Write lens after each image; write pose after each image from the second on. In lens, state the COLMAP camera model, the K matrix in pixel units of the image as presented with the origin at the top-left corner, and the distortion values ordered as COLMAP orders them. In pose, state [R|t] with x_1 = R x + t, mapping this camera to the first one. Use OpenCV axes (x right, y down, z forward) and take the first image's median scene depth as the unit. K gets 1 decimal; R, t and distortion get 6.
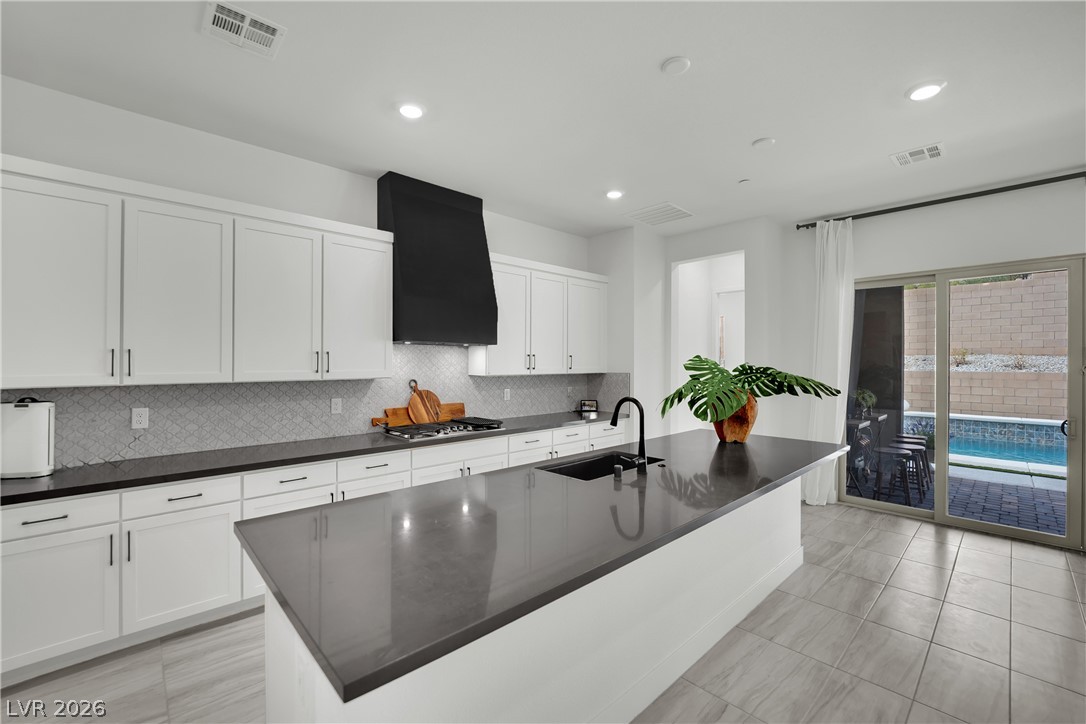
lens RADIAL K [[447.5, 0, 542.2], [0, 447.5, 358.3], [0, 0, 1]] dist [-0.013853, -0.000175]
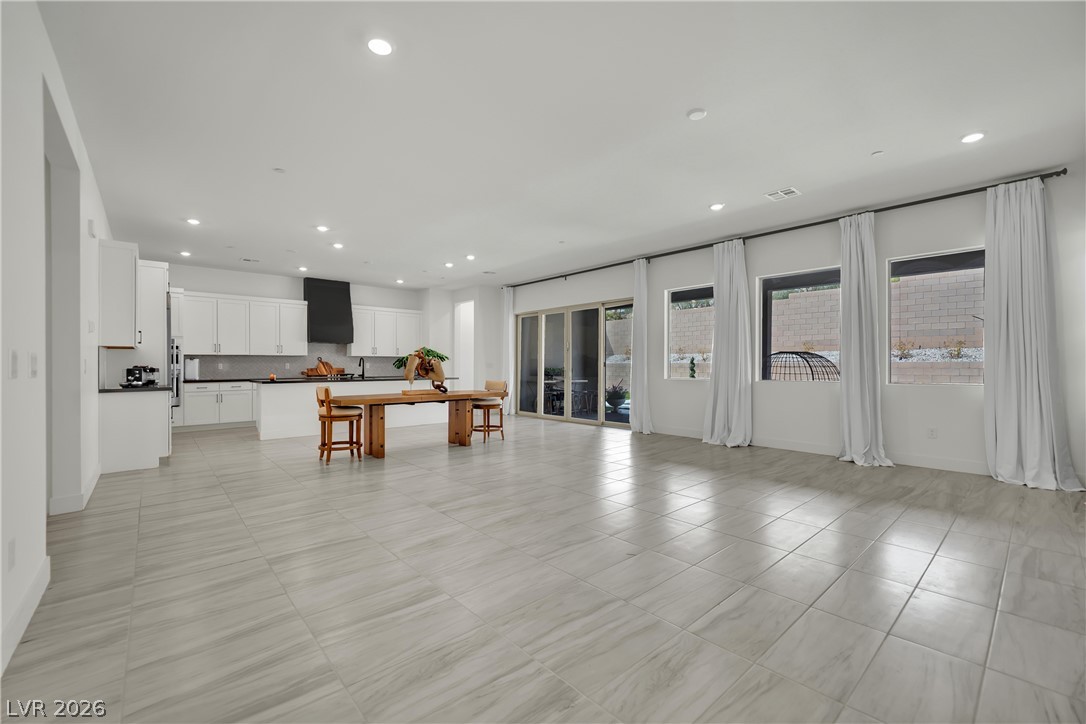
lens RADIAL K [[447.5, 0, 527.8], [0, 447.5, 360.5], [0, 0, 1]] dist [-0.013853, -0.000175]
pose [[0.998661, -0.011659, -0.050402, 0.959969], [0.011100, 0.999874, -0.011356, 0.102061], [0.050528, 0.010781, 0.998664, -1.374083]]
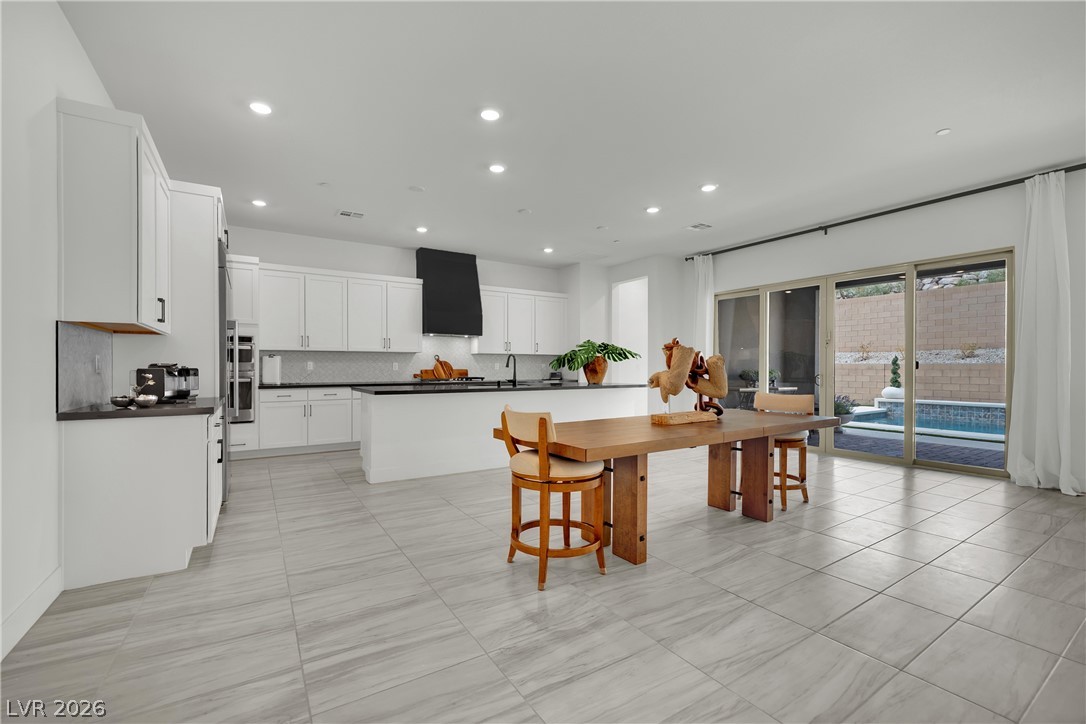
lens RADIAL K [[490.2, 0, 607.5], [0, 490.2, 364.4], [0, 0, 1]] dist [-0.016155, 0.000496]
pose [[0.994165, -0.008229, -0.107557, 0.618558], [0.007673, 0.999955, -0.005582, 0.100557], [0.107598, 0.004724, 0.994183, -0.924769]]
